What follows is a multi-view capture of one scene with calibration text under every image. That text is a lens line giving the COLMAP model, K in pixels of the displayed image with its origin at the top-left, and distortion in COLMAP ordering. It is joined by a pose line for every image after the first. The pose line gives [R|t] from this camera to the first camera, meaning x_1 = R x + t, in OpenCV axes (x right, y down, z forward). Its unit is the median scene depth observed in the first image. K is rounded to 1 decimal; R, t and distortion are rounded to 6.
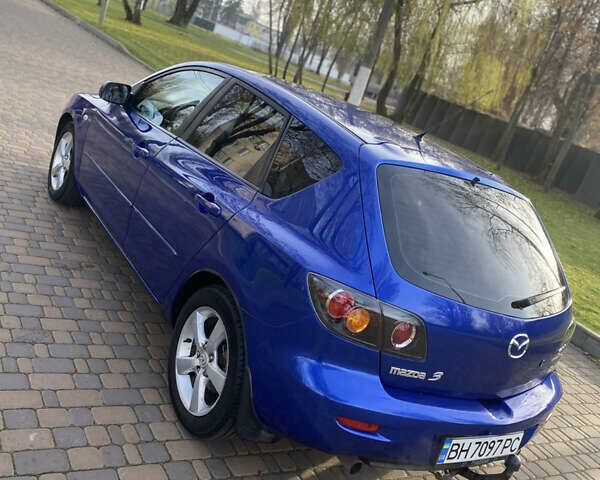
lens RADIAL K [[601.3, 0, 304.2], [0, 601.3, 240.7], [0, 0, 1]] dist [0.069381, -0.093427]
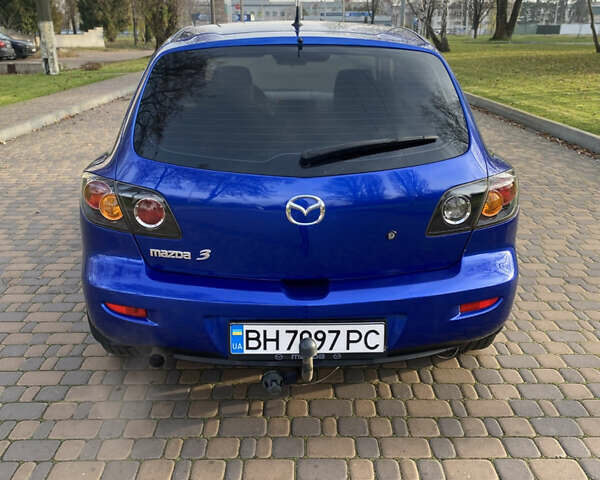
lens RADIAL K [[601.3, 0, 304.2], [0, 601.3, 240.7], [0, 0, 1]] dist [0.069381, -0.093427]
pose [[0.805490, -0.166076, -0.568863, 0.821985], [0.136501, 0.986112, -0.094607, 0.294796], [0.576674, -0.001445, 0.816973, 0.322149]]
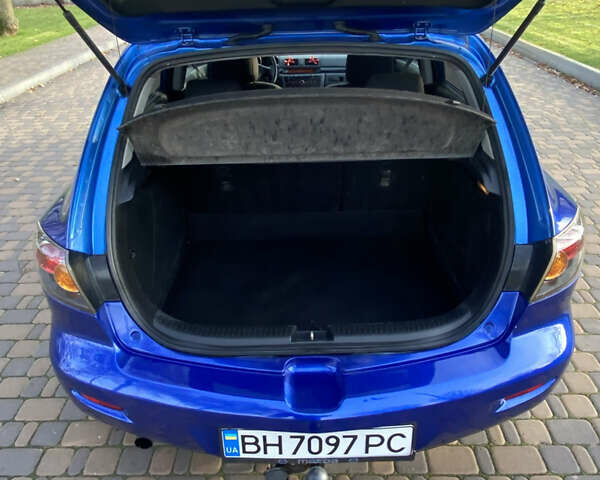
lens RADIAL K [[483.8, 0, 300.0], [0, 483.8, 240.0], [0, 0, 1]] dist [0.001486, -0.004471]
pose [[0.782719, -0.052120, -0.620190, 0.656437], [0.147649, 0.983590, 0.103682, 0.055657], [0.604608, -0.172724, 0.777570, 0.622950]]
